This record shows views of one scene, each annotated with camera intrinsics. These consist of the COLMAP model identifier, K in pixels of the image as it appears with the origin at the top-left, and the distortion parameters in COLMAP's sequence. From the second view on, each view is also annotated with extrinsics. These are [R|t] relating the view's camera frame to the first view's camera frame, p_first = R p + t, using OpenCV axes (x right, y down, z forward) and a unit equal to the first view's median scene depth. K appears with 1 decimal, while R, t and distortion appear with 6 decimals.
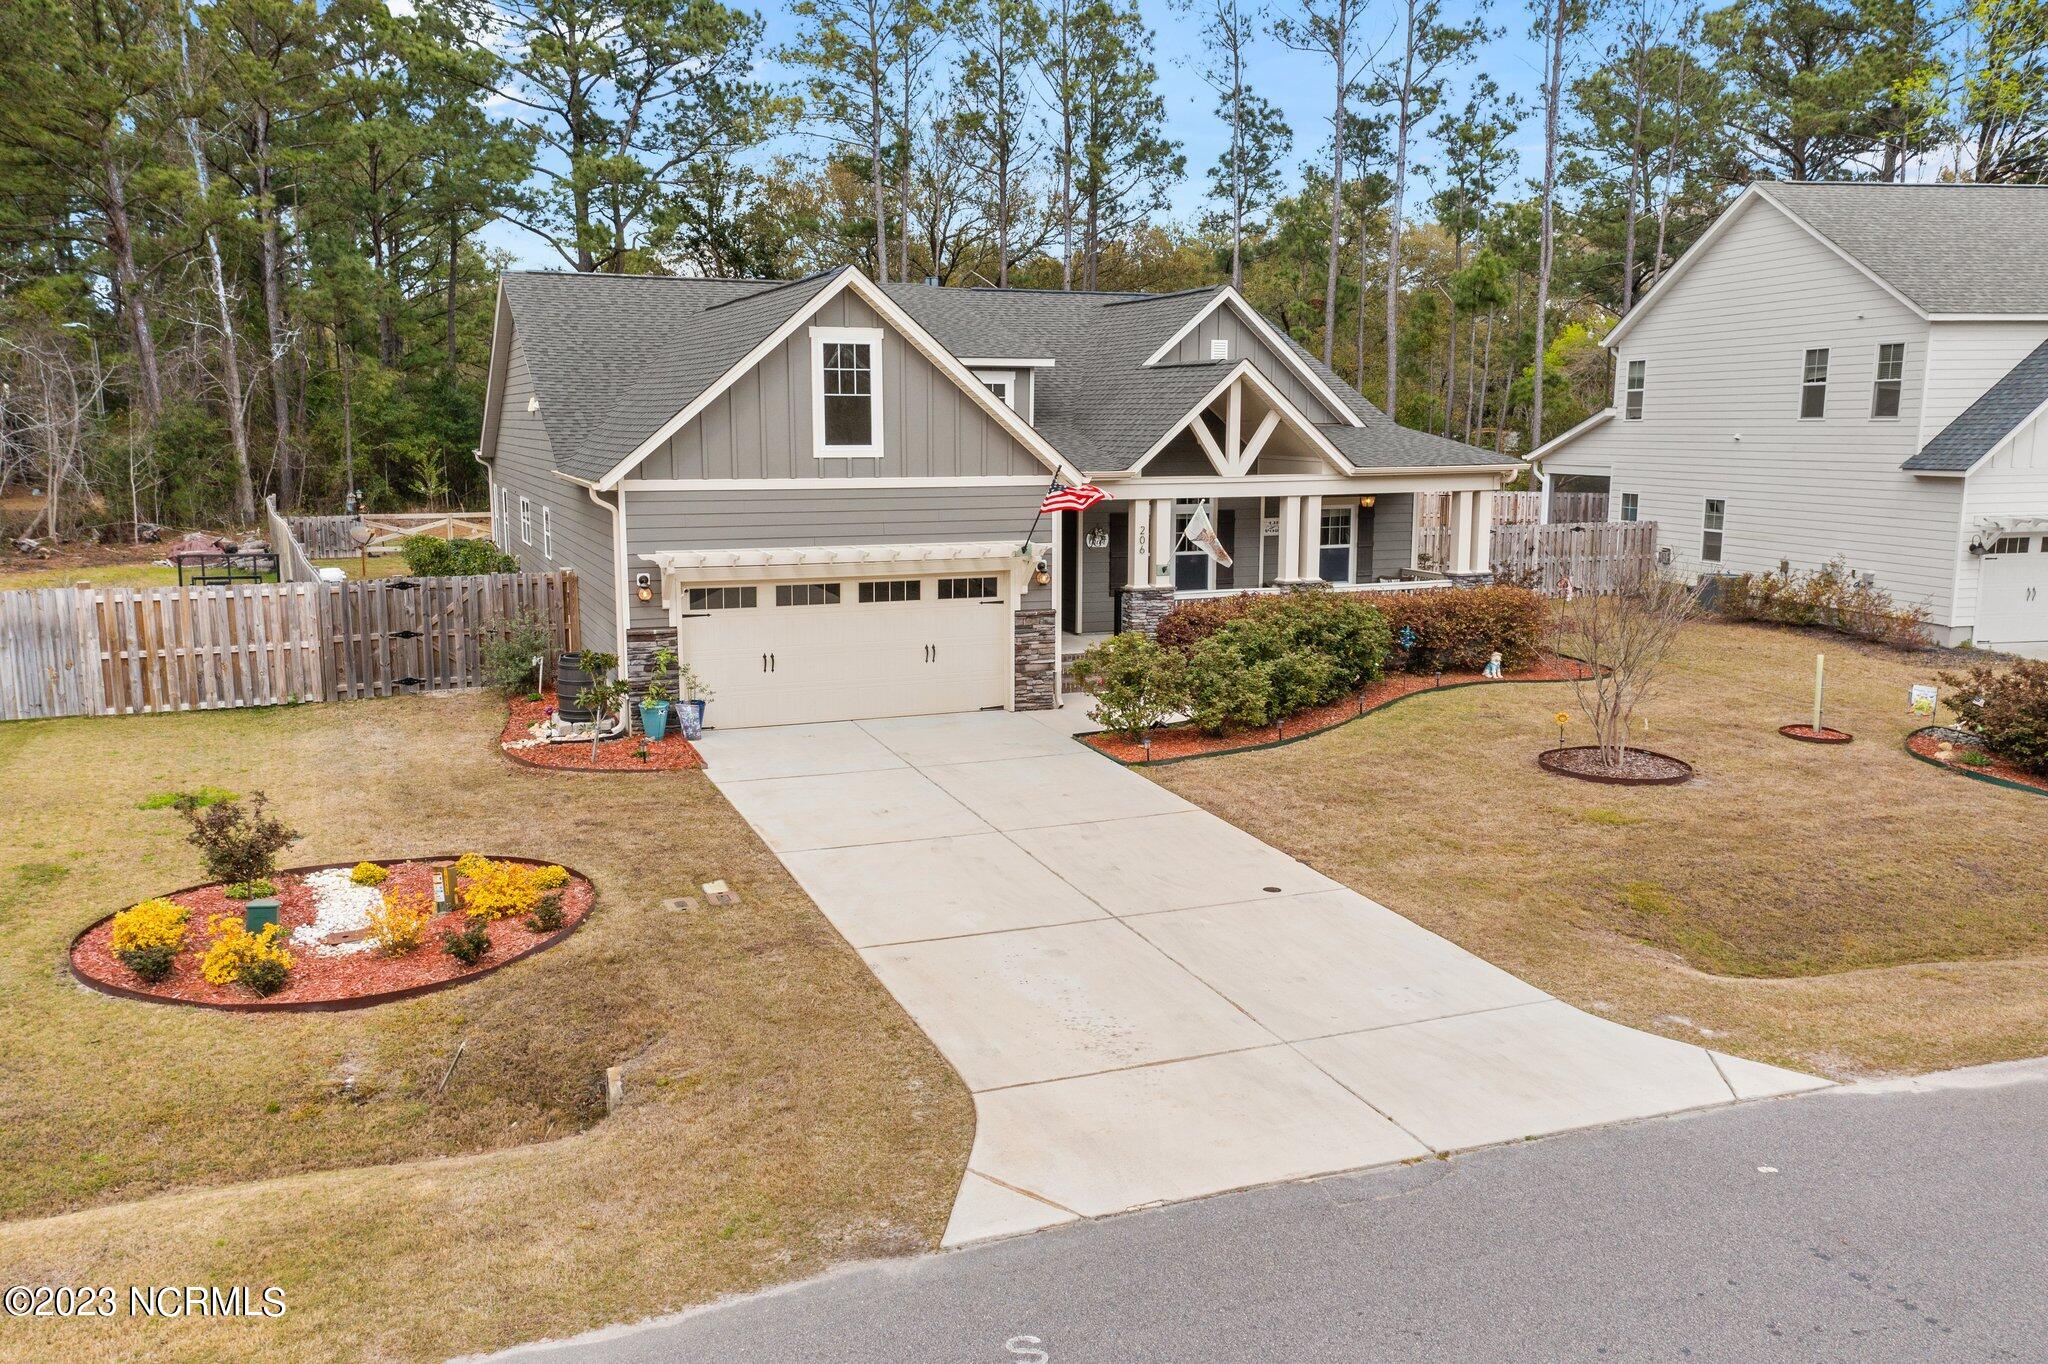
lens RADIAL K [[1581.0, 0, 1024.0], [0, 1581.0, 682.0], [0, 0, 1]] dist [0.063194, 0.000120]
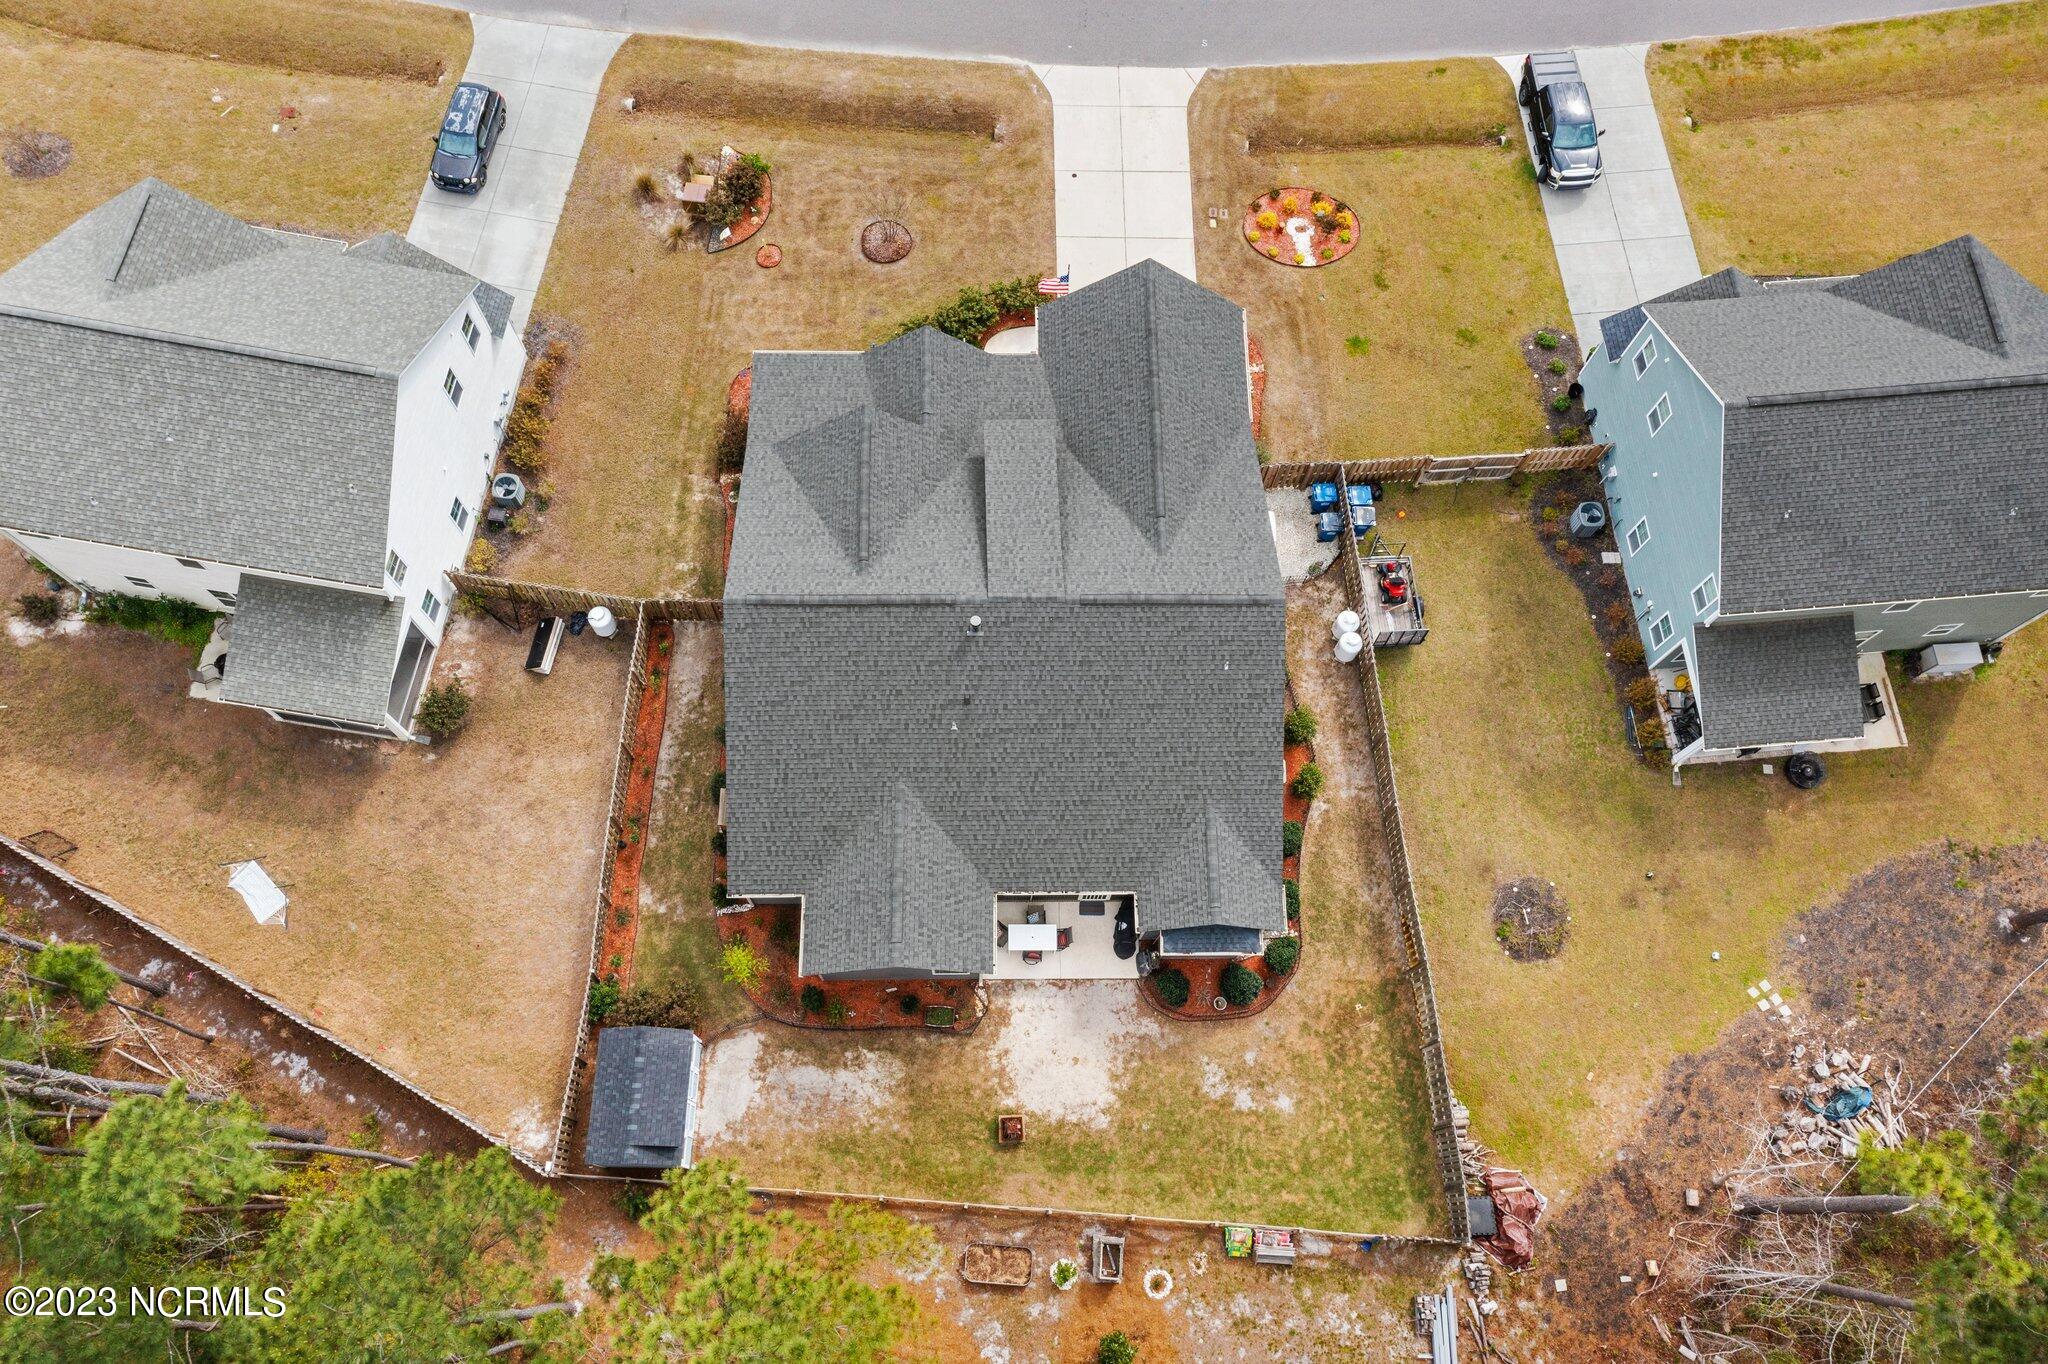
lens RADIAL K [[1595.0, 0, 1024.0], [0, 1595.0, 682.0], [0, 0, 1]] dist [0.059828, 0.000839]
pose [[-0.928071, -0.360407, 0.093765, -0.577976], [0.027725, 0.184216, 0.982495, -3.739958], [-0.371371, 0.914424, -0.160974, 3.041203]]
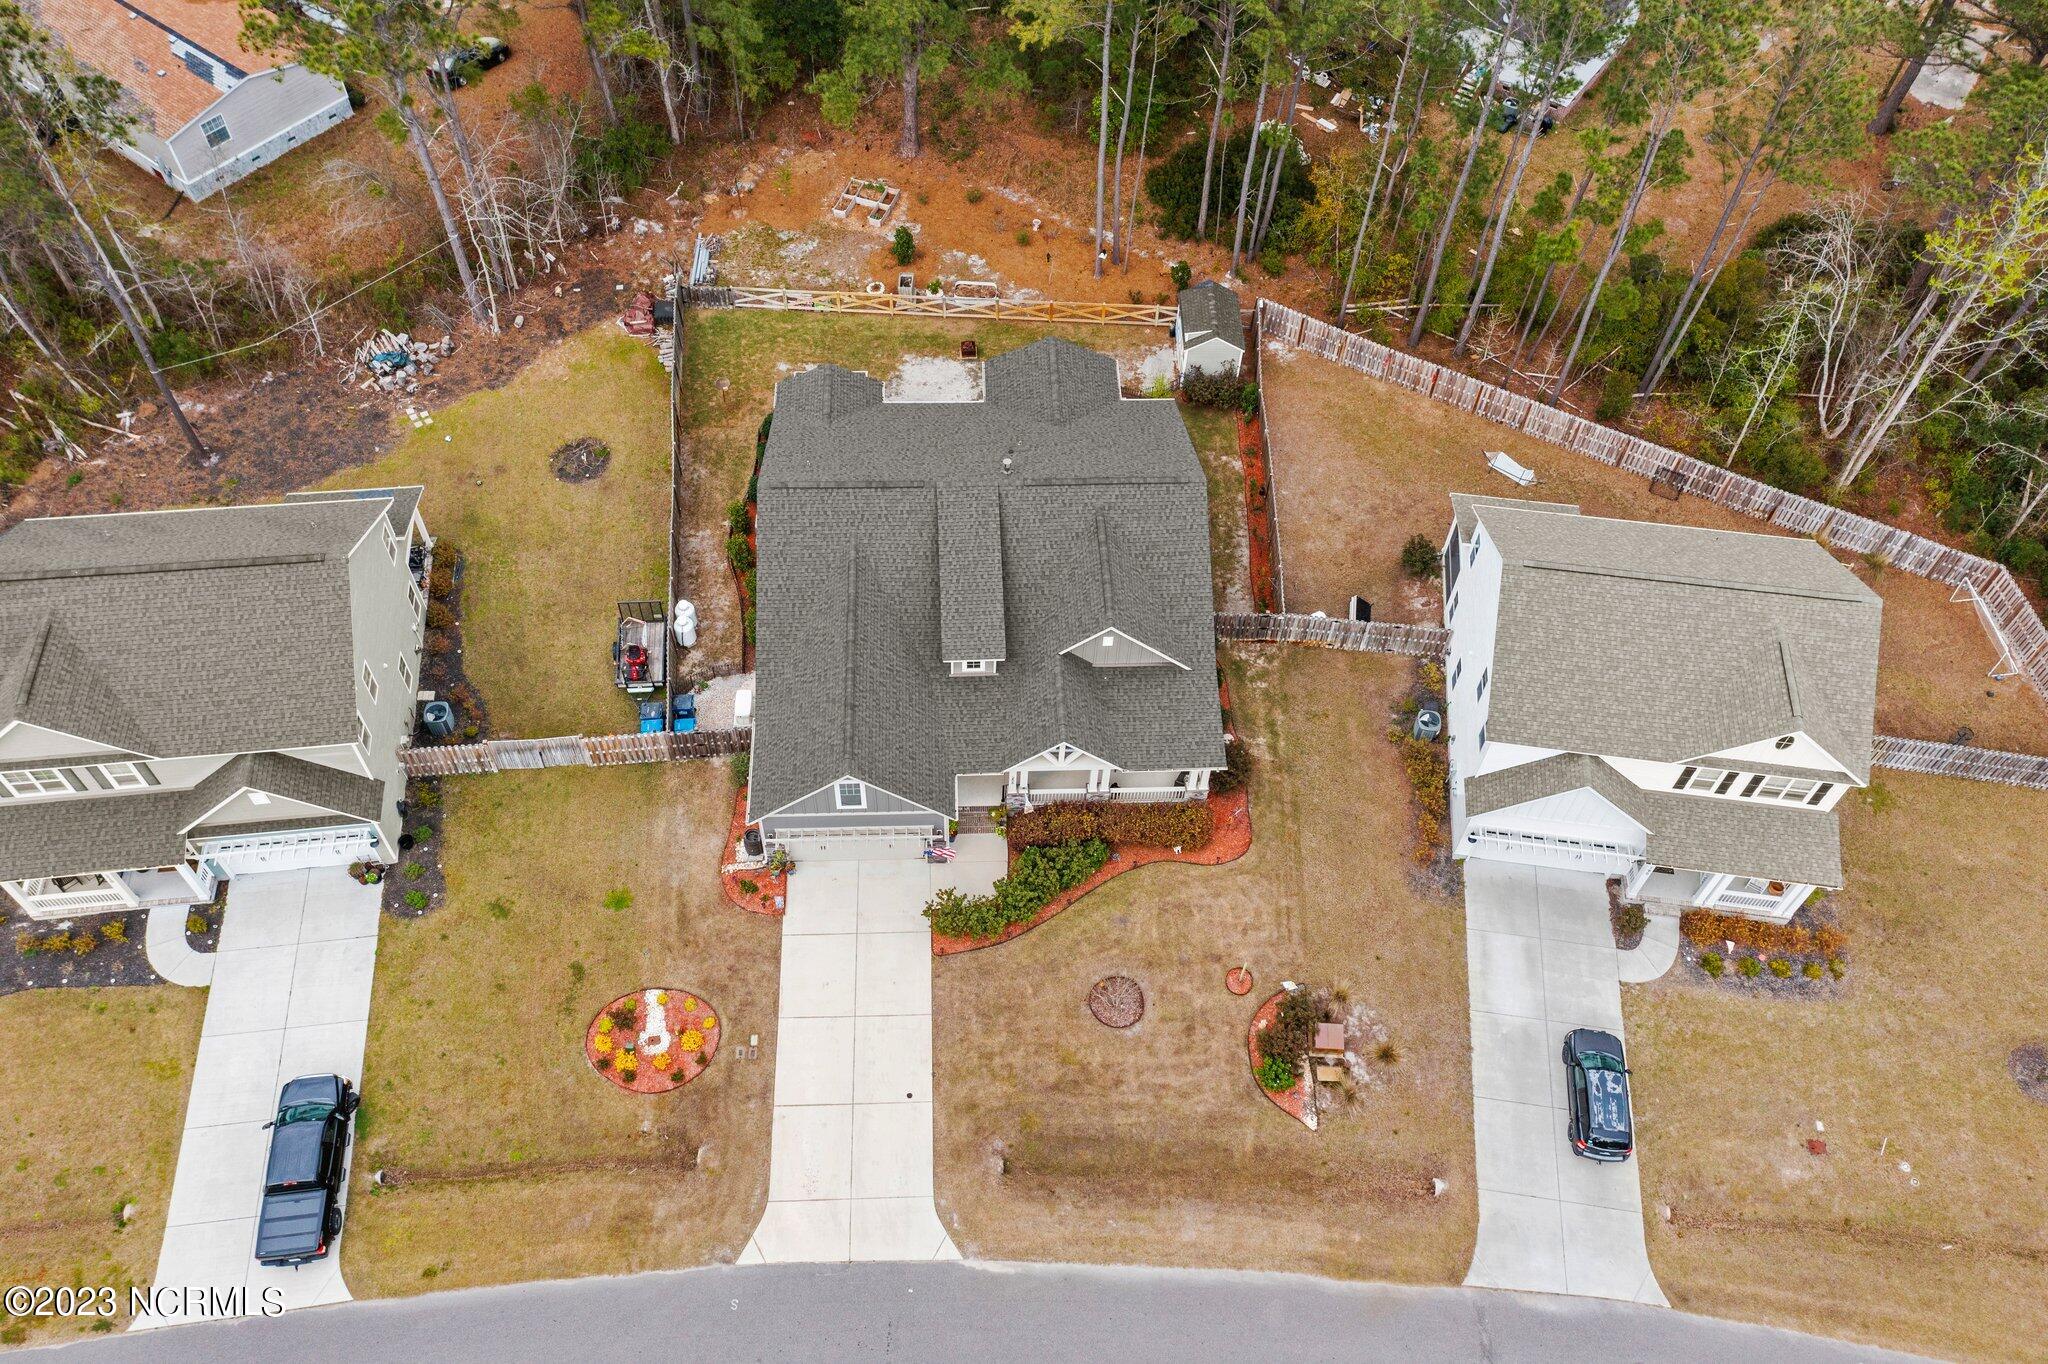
lens RADIAL K [[1688.0, 0, 1029.1], [0, 1688.0, 612.4], [0, 0, 1]] dist [0.068695, 0.005697]
pose [[0.939724, 0.281809, -0.193656, 0.861987], [-0.083589, 0.738503, 0.669049, -3.257410], [0.331560, -0.612534, 0.717545, -0.894734]]
